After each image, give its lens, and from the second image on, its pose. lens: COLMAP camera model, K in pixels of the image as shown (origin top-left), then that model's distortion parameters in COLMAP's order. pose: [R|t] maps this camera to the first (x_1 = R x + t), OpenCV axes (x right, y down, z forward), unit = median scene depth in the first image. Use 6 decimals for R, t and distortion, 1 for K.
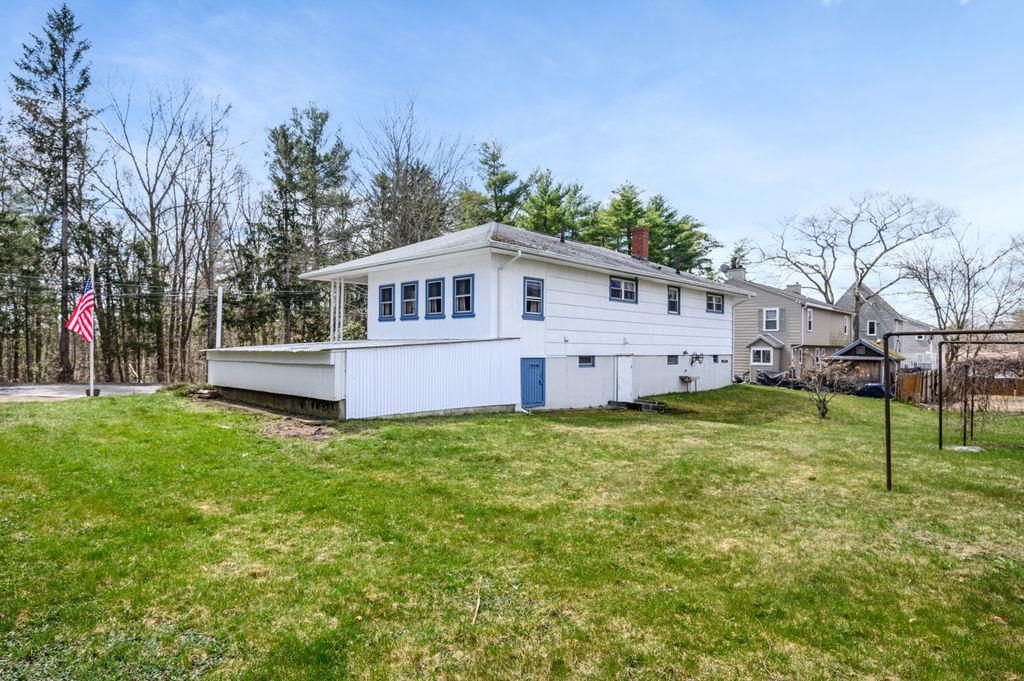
lens RADIAL K [[560.1, 0, 512.0], [0, 560.1, 340.5], [0, 0, 1]] dist [-0.001143, 0.001416]
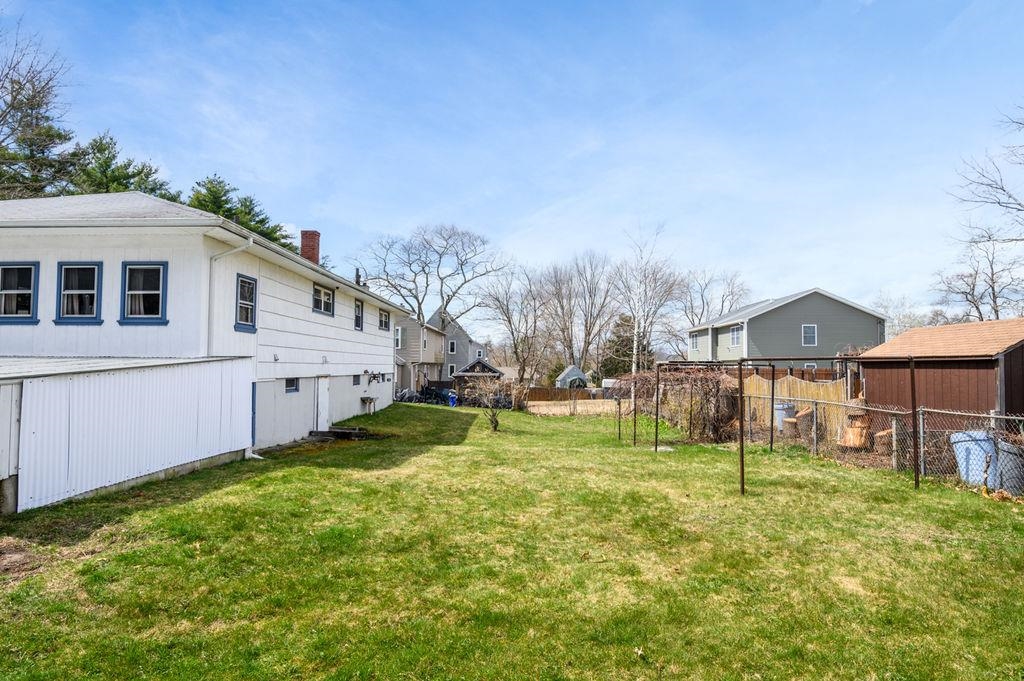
lens RADIAL K [[565.9, 0, 512.0], [0, 565.9, 340.5], [0, 0, 1]] dist [-0.018107, -0.001466]
pose [[0.737112, 0.026039, 0.675269, -0.165930], [-0.007375, 0.999508, -0.030491, -0.004075], [-0.675731, 0.017496, 0.736941, 0.162639]]
